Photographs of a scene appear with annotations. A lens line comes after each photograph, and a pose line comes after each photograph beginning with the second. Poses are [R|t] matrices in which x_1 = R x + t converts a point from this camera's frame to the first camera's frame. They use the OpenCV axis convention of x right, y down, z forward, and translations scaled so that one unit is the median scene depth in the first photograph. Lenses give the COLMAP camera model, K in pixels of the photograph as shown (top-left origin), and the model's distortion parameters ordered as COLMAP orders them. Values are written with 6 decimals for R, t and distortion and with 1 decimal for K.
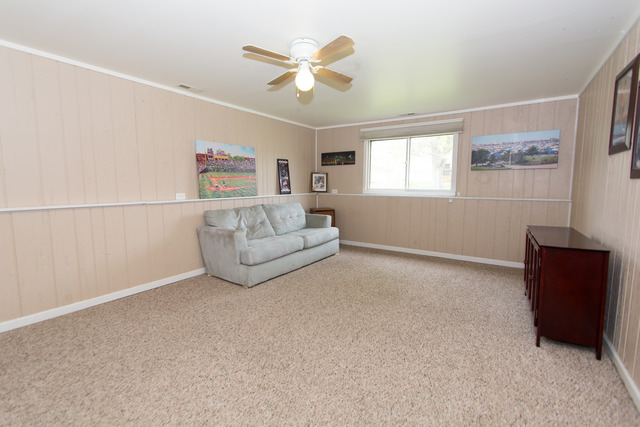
lens RADIAL K [[287.9, 0, 303.2], [0, 287.9, 210.3], [0, 0, 1]] dist [-0.003559, -0.000534]
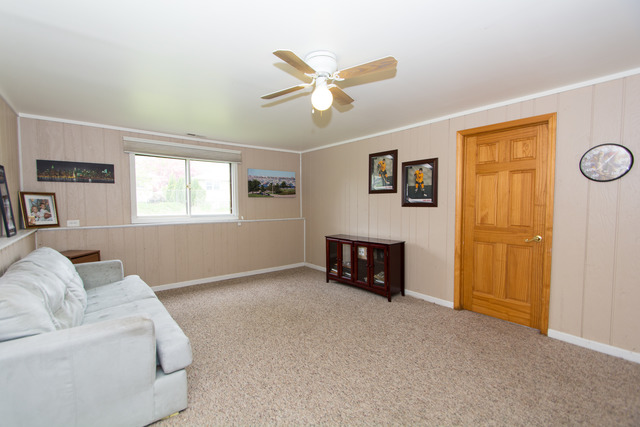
lens RADIAL K [[287.9, 0, 309.8], [0, 287.9, 215.4], [0, 0, 1]] dist [-0.003559, -0.000534]
pose [[0.276486, -0.040621, 0.960159, -0.440112], [0.094432, 0.995419, 0.014921, -0.054493], [-0.956367, 0.086544, 0.279055, 0.410261]]
